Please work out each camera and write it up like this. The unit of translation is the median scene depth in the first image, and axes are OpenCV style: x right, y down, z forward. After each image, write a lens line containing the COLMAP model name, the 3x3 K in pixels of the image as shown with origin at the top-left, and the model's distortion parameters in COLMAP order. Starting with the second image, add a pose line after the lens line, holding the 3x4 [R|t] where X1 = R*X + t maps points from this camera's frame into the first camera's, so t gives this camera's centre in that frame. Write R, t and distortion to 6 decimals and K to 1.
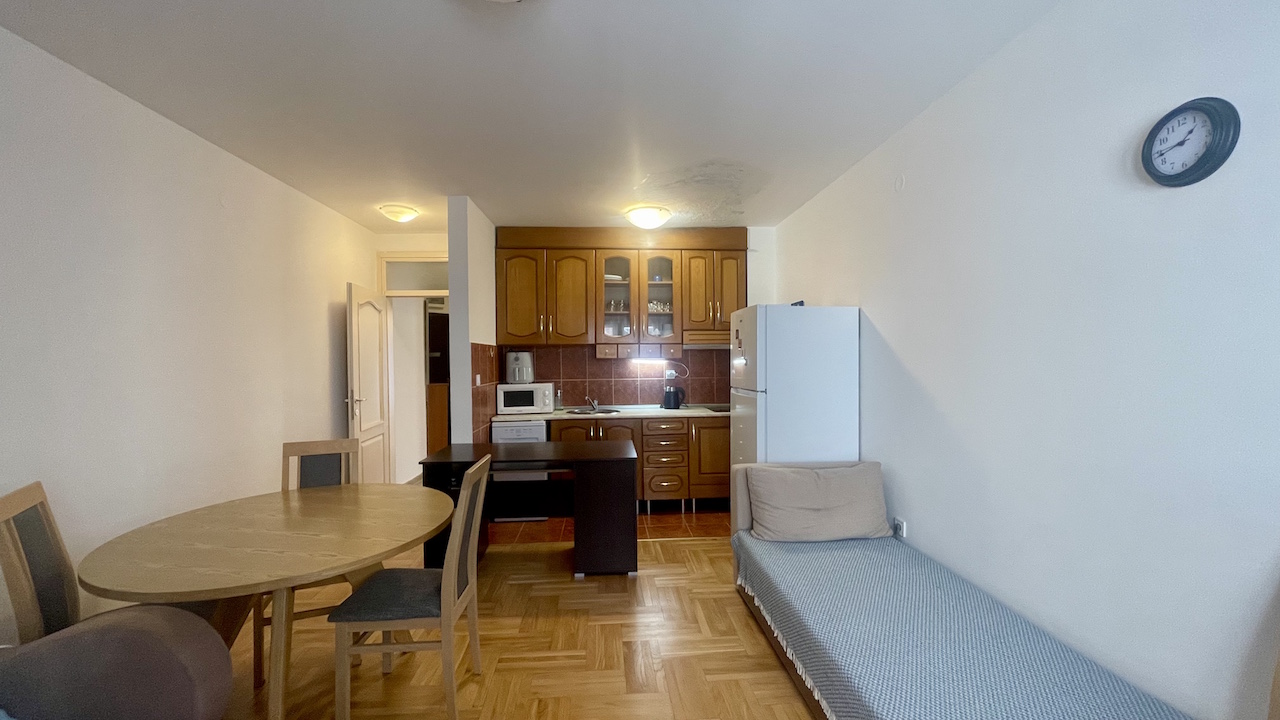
lens RADIAL K [[517.1, 0, 630.7], [0, 517.1, 363.2], [0, 0, 1]] dist [-0.000220, -0.000160]
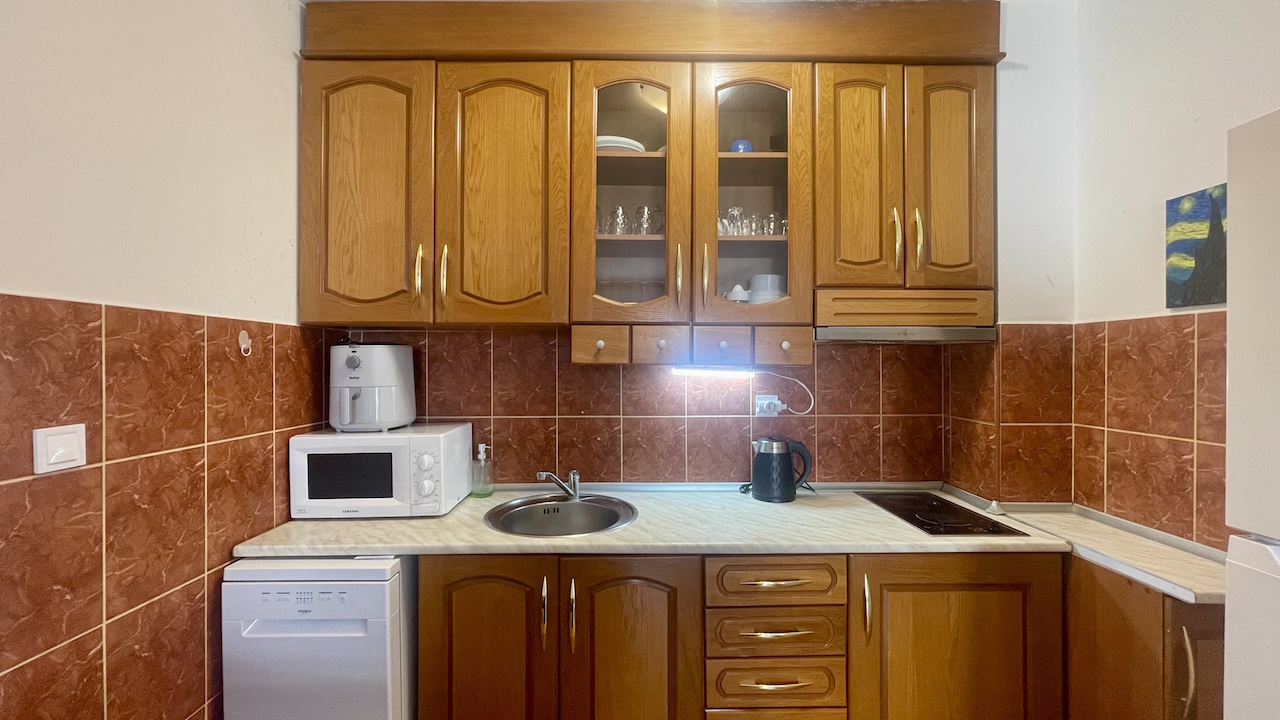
lens RADIAL K [[517.1, 0, 630.7], [0, 517.1, 363.2], [0, 0, 1]] dist [-0.000220, -0.000160]
pose [[0.998538, 0.010298, -0.053055, -0.006516], [-0.010644, 0.999924, -0.006240, -0.008085], [0.052987, 0.006795, 0.998572, 0.648703]]
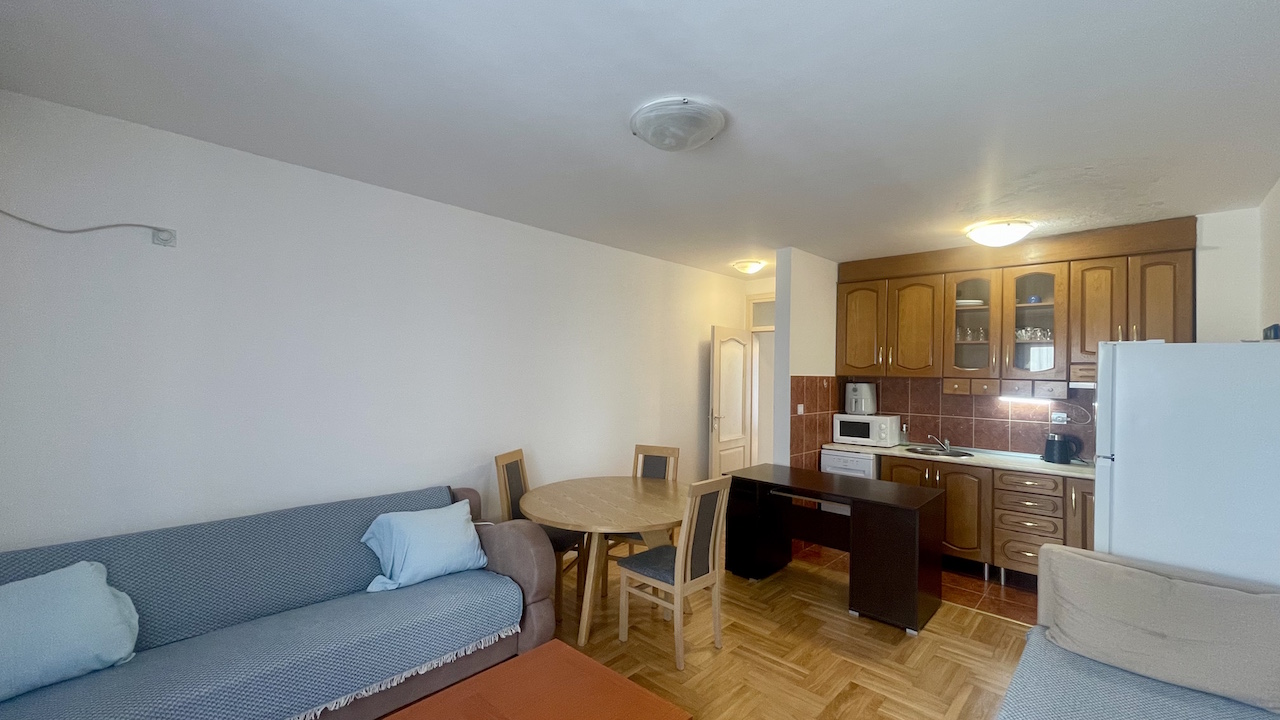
lens RADIAL K [[517.1, 0, 630.7], [0, 517.1, 363.2], [0, 0, 1]] dist [-0.000220, -0.000160]
pose [[0.676643, 0.012889, -0.736199, 0.230650], [-0.032315, 0.999403, -0.012205, -0.034240], [0.735602, 0.032049, 0.676655, -0.016550]]
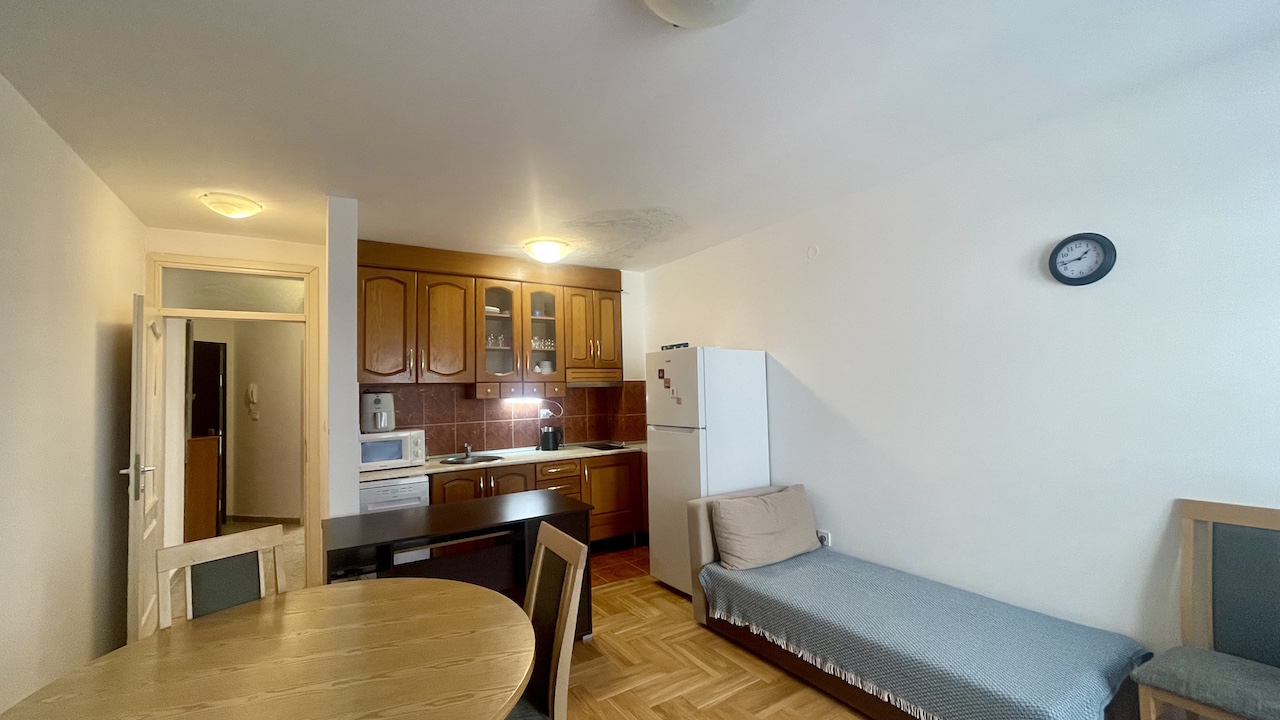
lens RADIAL K [[517.1, 0, 630.7], [0, 517.1, 363.2], [0, 0, 1]] dist [-0.000220, -0.000160]
pose [[0.875067, 0.012708, 0.483834, -0.266945], [0.019005, 0.997982, -0.060584, -0.011827], [-0.483628, 0.062211, 0.873060, 0.092052]]
